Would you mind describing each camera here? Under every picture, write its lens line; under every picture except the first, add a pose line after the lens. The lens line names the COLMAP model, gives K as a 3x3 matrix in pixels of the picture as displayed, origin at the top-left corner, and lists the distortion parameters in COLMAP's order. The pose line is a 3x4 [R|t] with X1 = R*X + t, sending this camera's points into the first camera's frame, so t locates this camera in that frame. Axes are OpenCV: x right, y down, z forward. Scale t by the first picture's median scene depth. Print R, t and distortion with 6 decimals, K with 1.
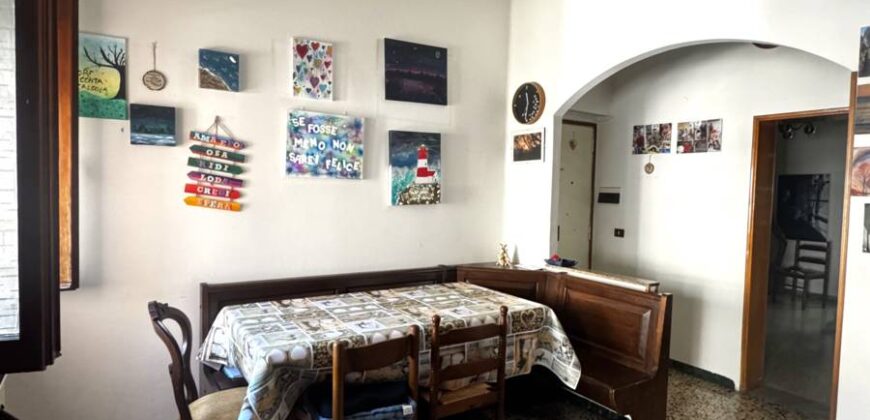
lens RADIAL K [[500.8, 0, 435.0], [0, 500.8, 210.0], [0, 0, 1]] dist [-0.002513, -0.000836]
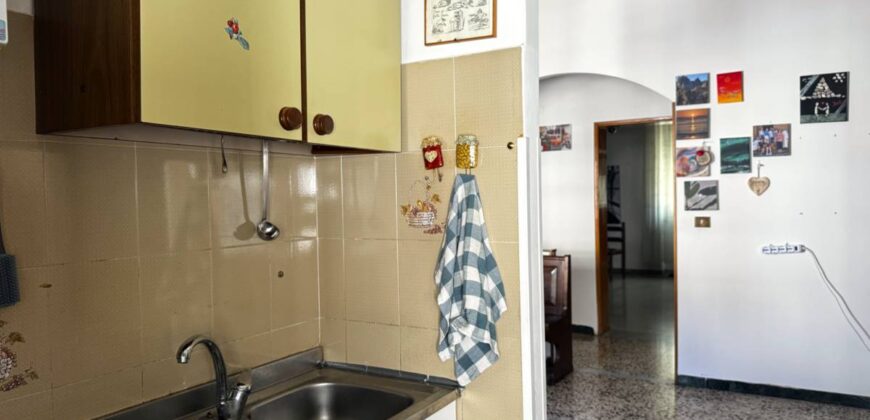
lens RADIAL K [[654.5, 0, 435.0], [0, 654.5, 210.0], [0, 0, 1]] dist [0.173148, -0.441460]
pose [[0.897721, -0.053683, 0.437282, -0.638029], [0.062397, 0.998036, -0.005575, 0.031691], [-0.436124, 0.032290, 0.899307, -0.467935]]
